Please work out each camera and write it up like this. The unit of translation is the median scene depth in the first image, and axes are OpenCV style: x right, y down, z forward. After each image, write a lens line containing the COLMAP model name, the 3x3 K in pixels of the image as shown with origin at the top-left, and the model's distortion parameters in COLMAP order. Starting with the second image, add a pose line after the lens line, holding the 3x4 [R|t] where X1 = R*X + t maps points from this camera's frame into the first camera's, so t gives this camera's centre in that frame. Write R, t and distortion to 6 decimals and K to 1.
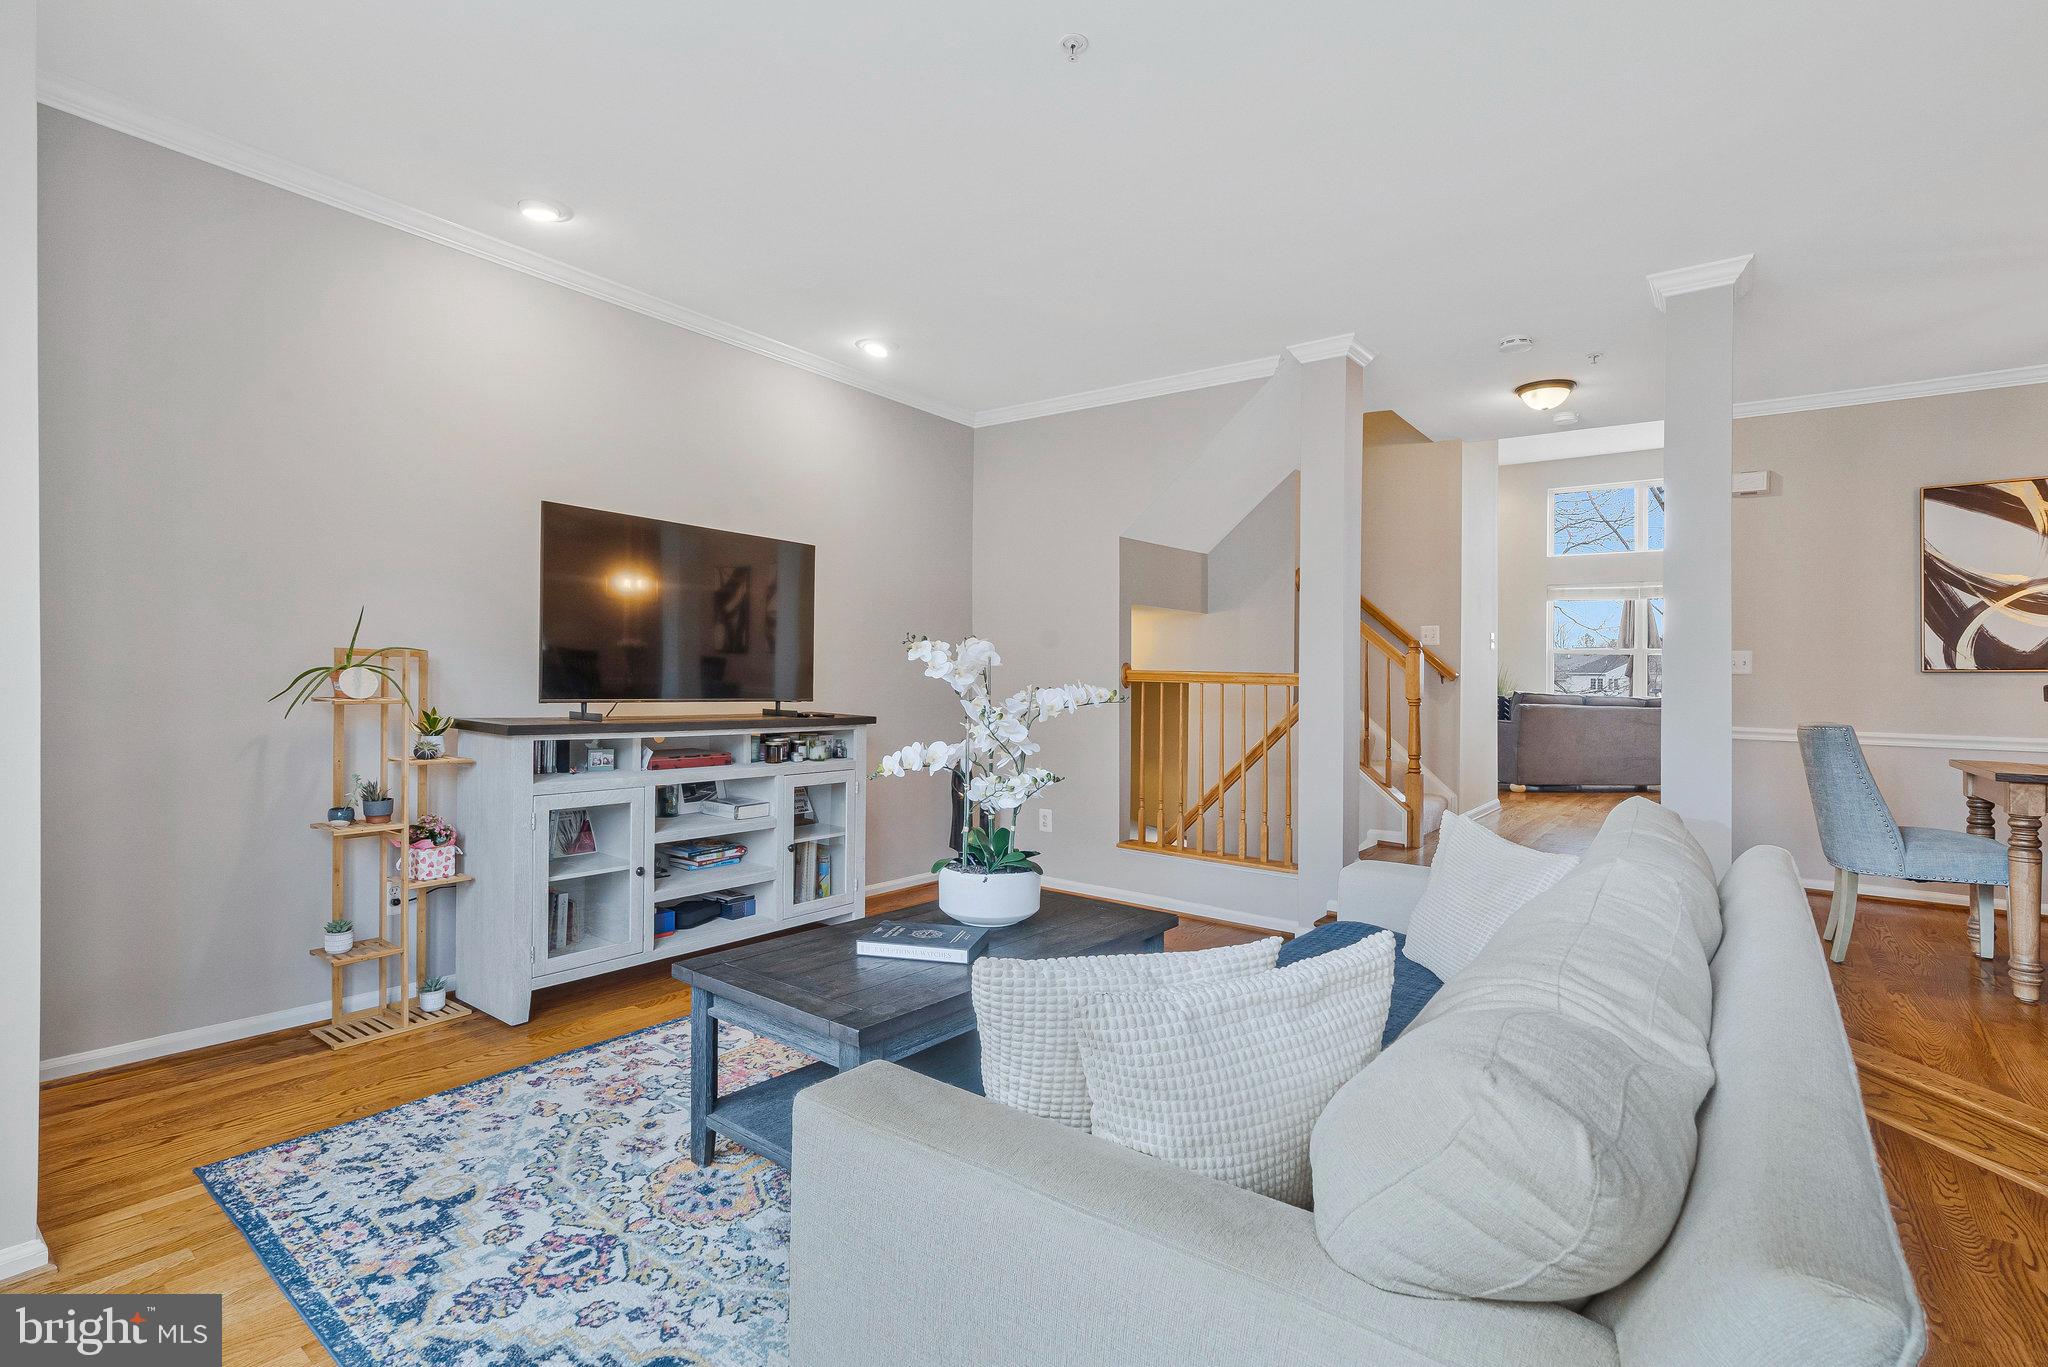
lens RADIAL K [[944.9, 0, 1019.4], [0, 944.9, 681.8], [0, 0, 1]] dist [-0.000183, 0.000295]
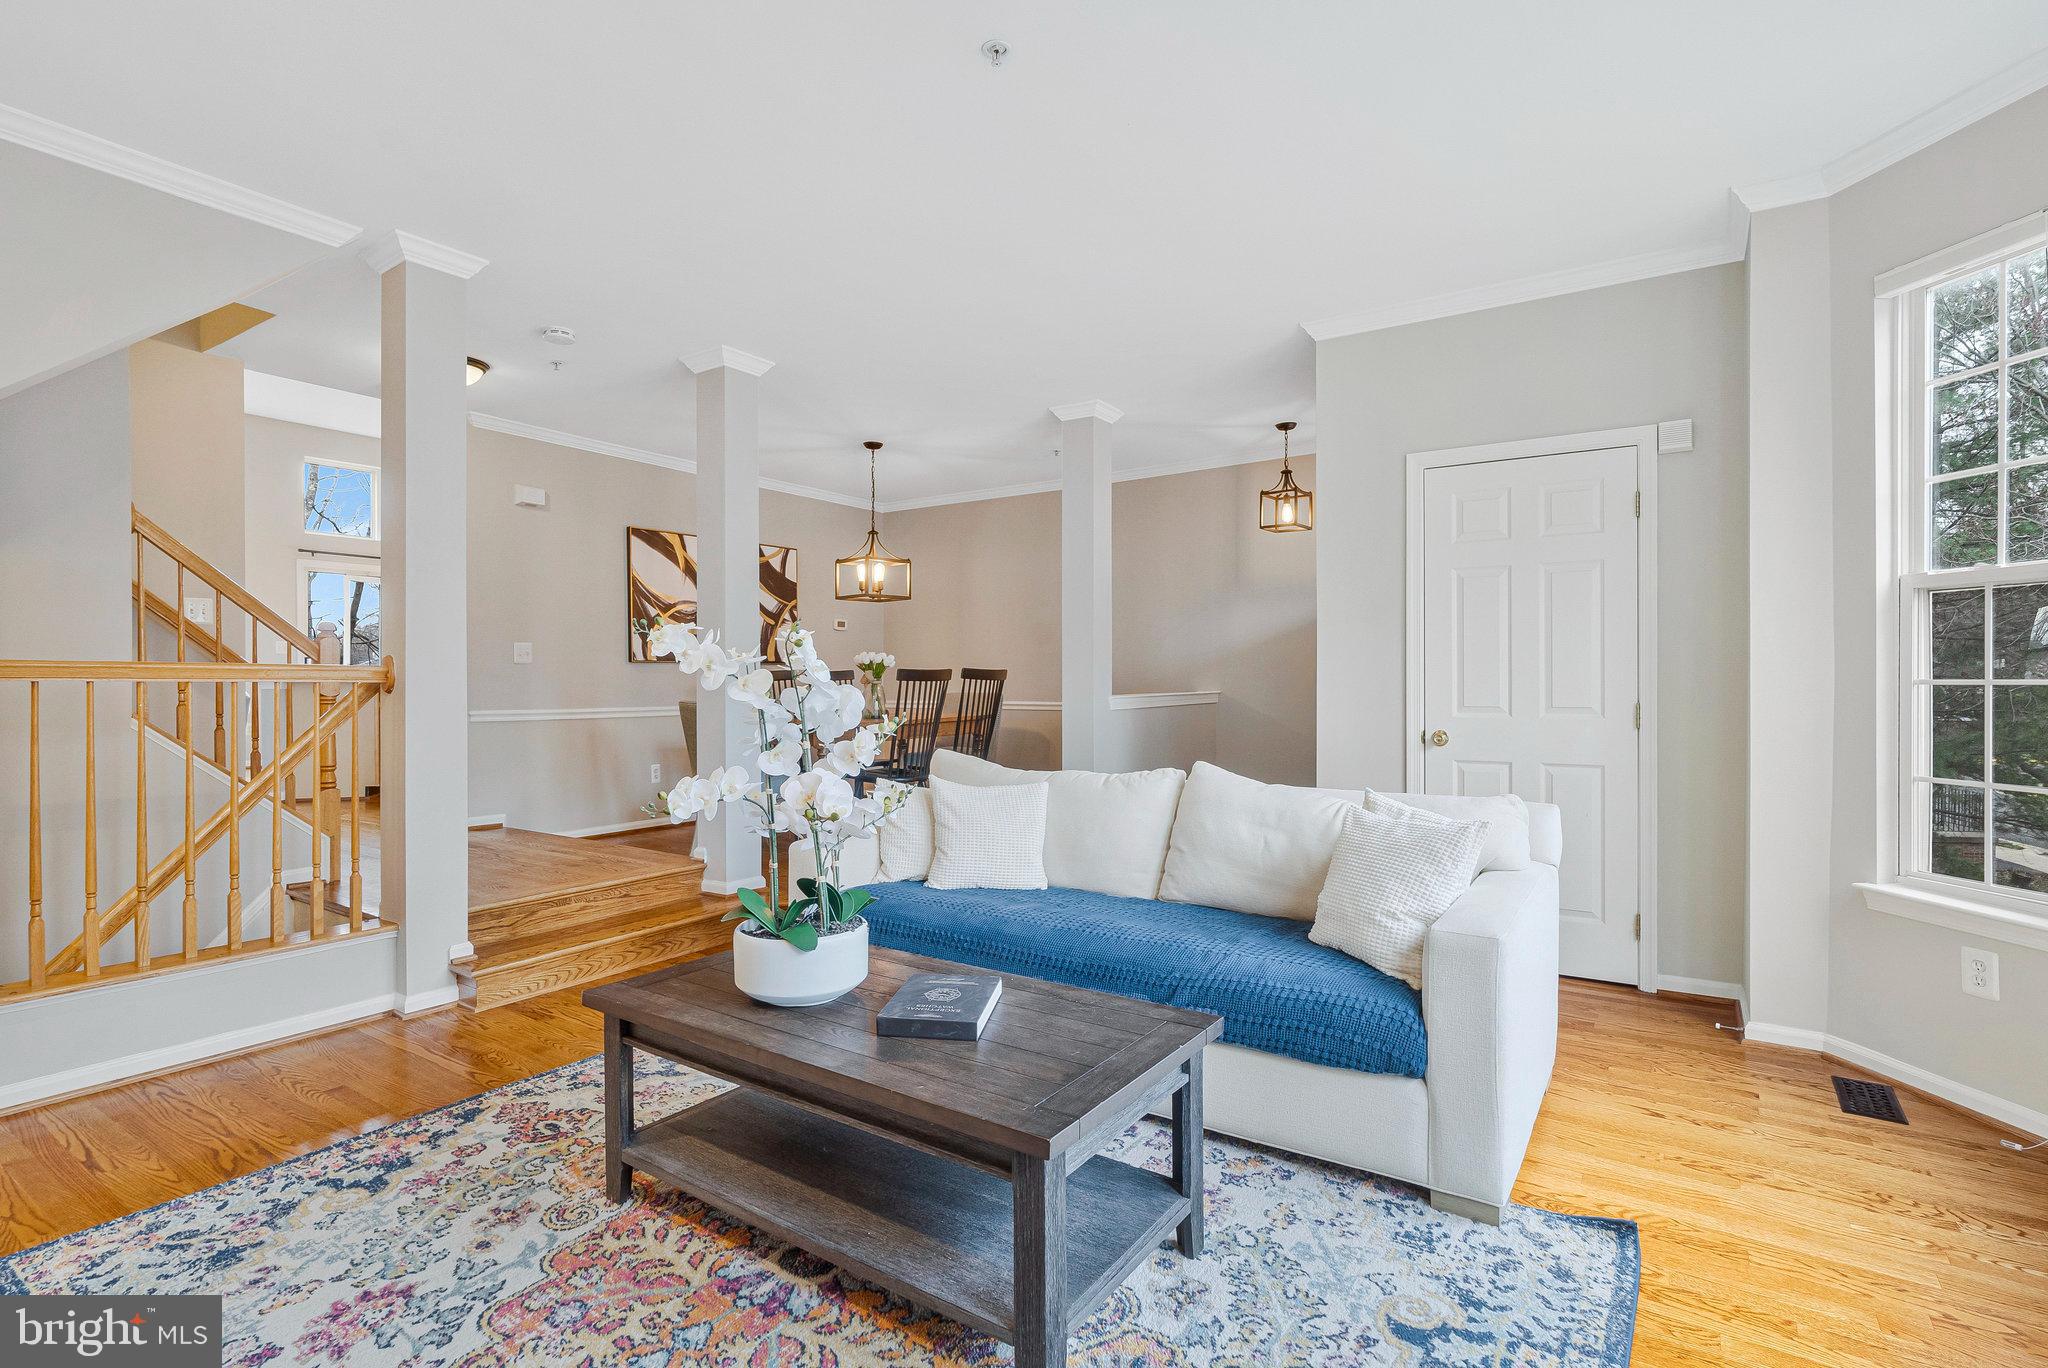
lens RADIAL K [[999.6, 0, 1017.3], [0, 999.6, 677.2], [0, 0, 1]] dist [-0.000506, -0.000155]
pose [[-0.068371, -0.017033, 0.997515, -0.563704], [0.001462, 0.999851, 0.017173, -0.013052], [-0.997659, 0.002633, -0.068336, 0.583746]]
